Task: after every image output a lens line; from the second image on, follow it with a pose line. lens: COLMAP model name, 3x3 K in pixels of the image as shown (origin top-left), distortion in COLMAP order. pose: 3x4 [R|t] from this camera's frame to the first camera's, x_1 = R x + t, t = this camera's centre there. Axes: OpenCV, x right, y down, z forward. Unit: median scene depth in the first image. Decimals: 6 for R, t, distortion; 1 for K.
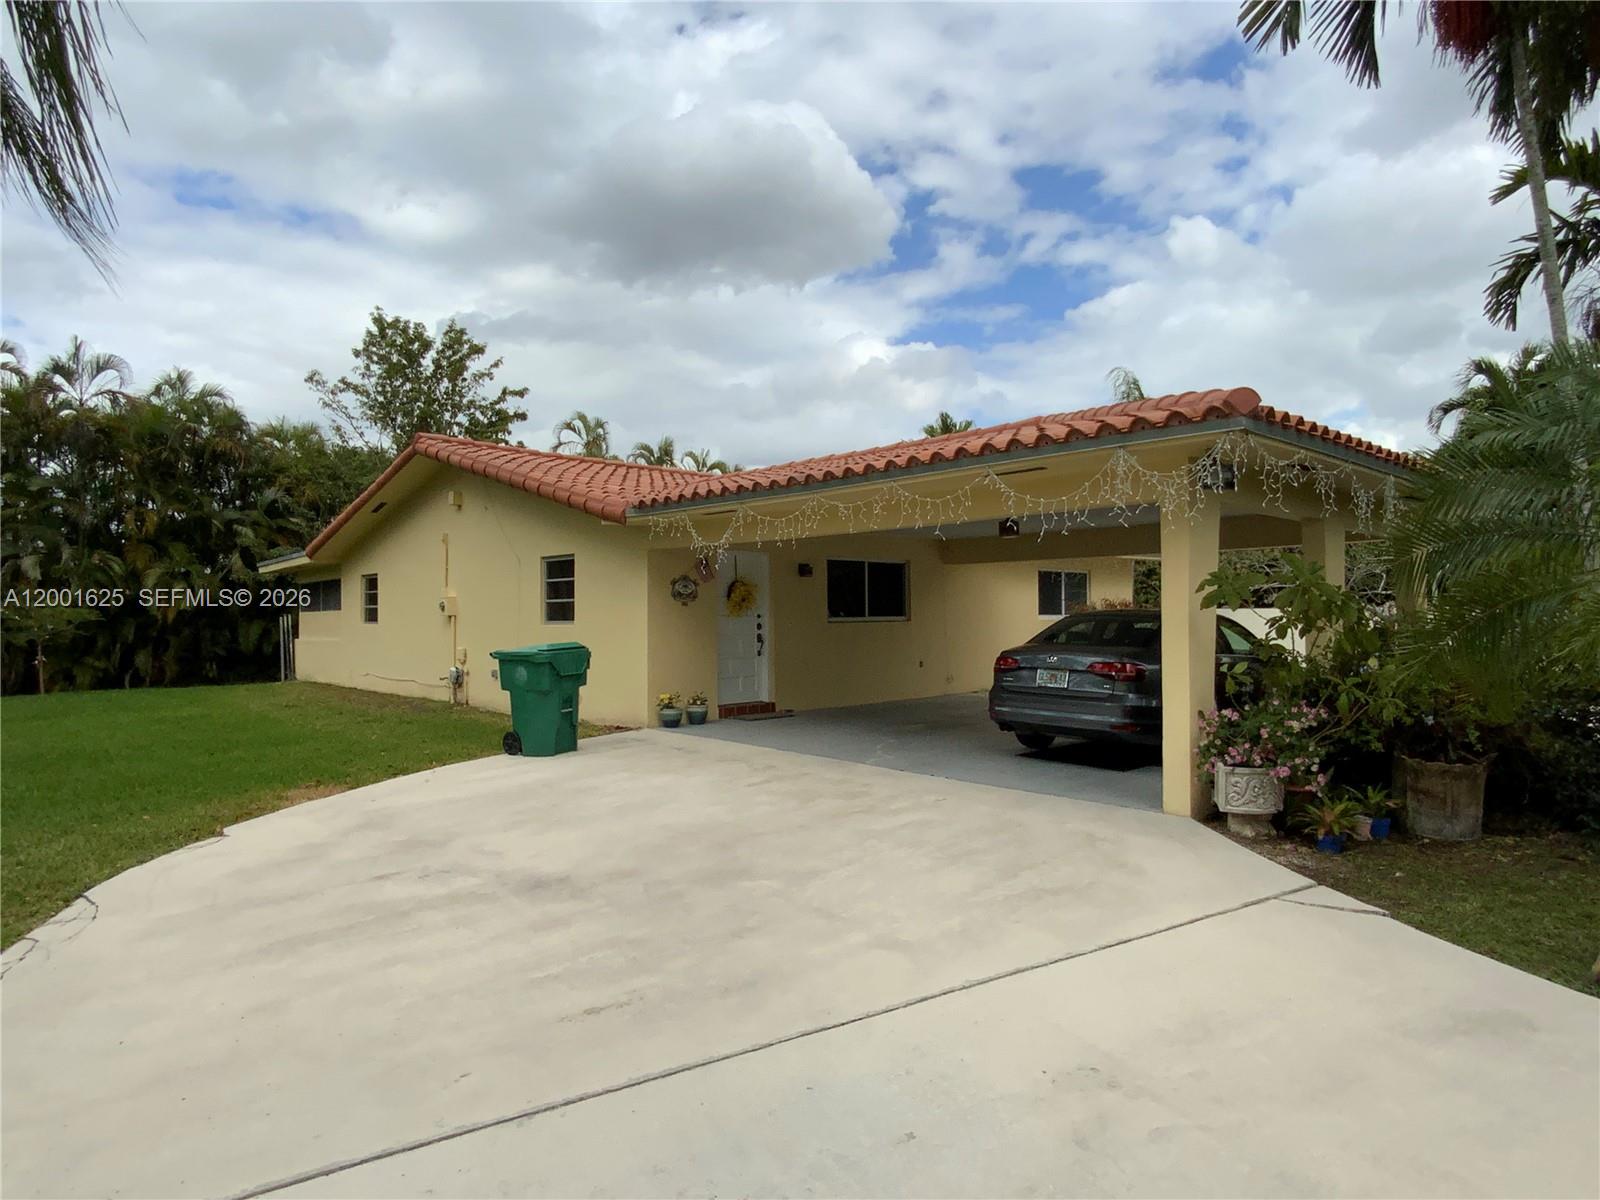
lens RADIAL K [[922.3, 0, 798.5], [0, 922.3, 597.7], [0, 0, 1]] dist [-0.003672, -0.003393]
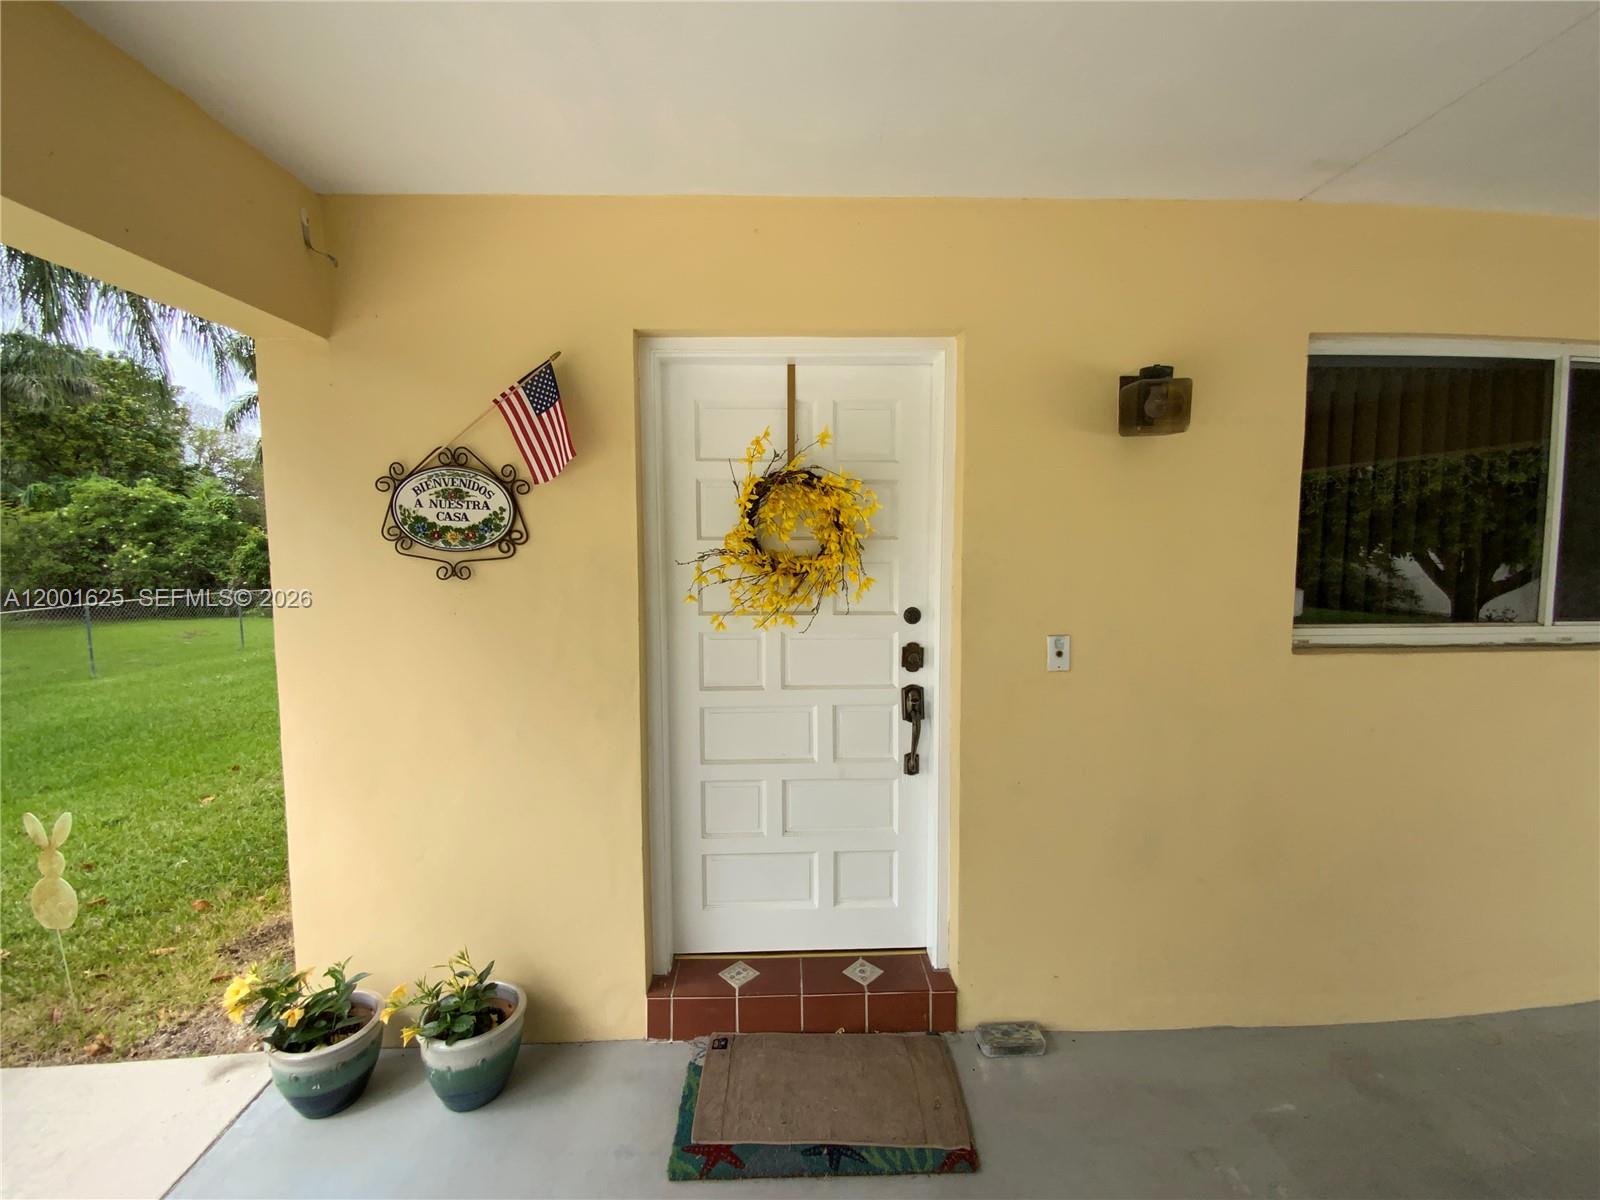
lens RADIAL K [[652.2, 0, 800.9], [0, 652.2, 601.2], [0, 0, 1]] dist [-0.000590, -0.000024]
pose [[0.755646, 0.049743, -0.653088, 0.050793], [0.015008, 0.995535, 0.093190, 0.000303], [0.654808, -0.080221, 0.751526, 0.925064]]
